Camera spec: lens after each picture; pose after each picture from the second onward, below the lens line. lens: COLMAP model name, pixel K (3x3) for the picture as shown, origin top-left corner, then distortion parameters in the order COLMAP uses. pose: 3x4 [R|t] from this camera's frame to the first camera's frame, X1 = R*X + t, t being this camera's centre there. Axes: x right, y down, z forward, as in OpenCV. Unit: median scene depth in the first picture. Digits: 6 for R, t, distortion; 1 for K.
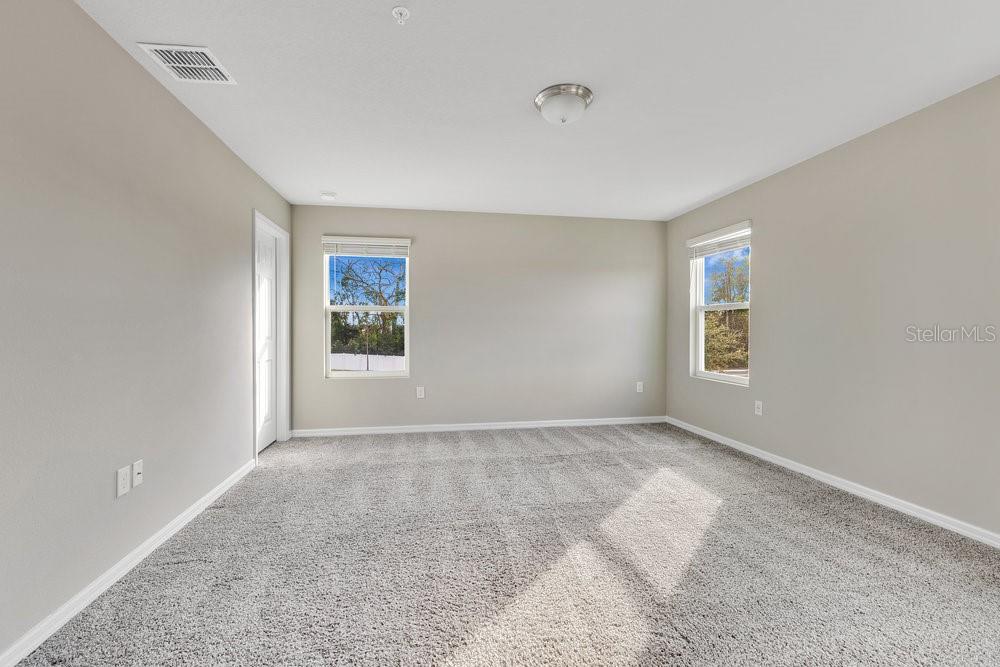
lens RADIAL K [[456.4, 0, 500.0], [0, 456.4, 333.5], [0, 0, 1]] dist [-0.001638, -0.000067]
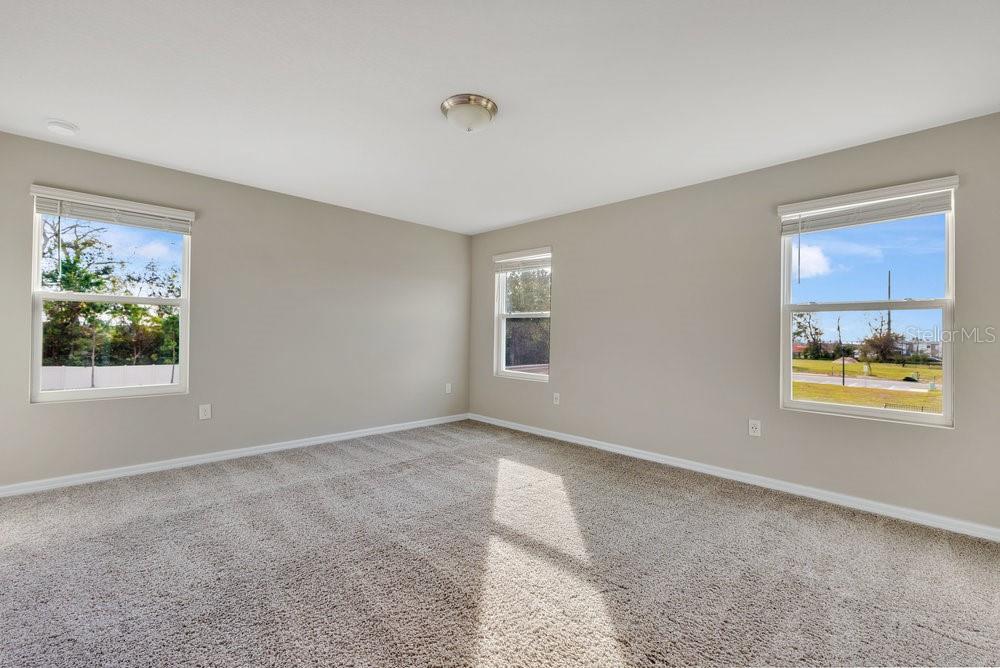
lens RADIAL K [[448.2, 0, 512.0], [0, 448.2, 334.7], [0, 0, 1]] dist [0.004867, -0.000217]
pose [[0.805468, 0.010476, 0.592547, -0.274398], [-0.006478, 0.999940, -0.008874, 0.001634], [-0.592604, 0.003309, 0.805487, 0.100397]]
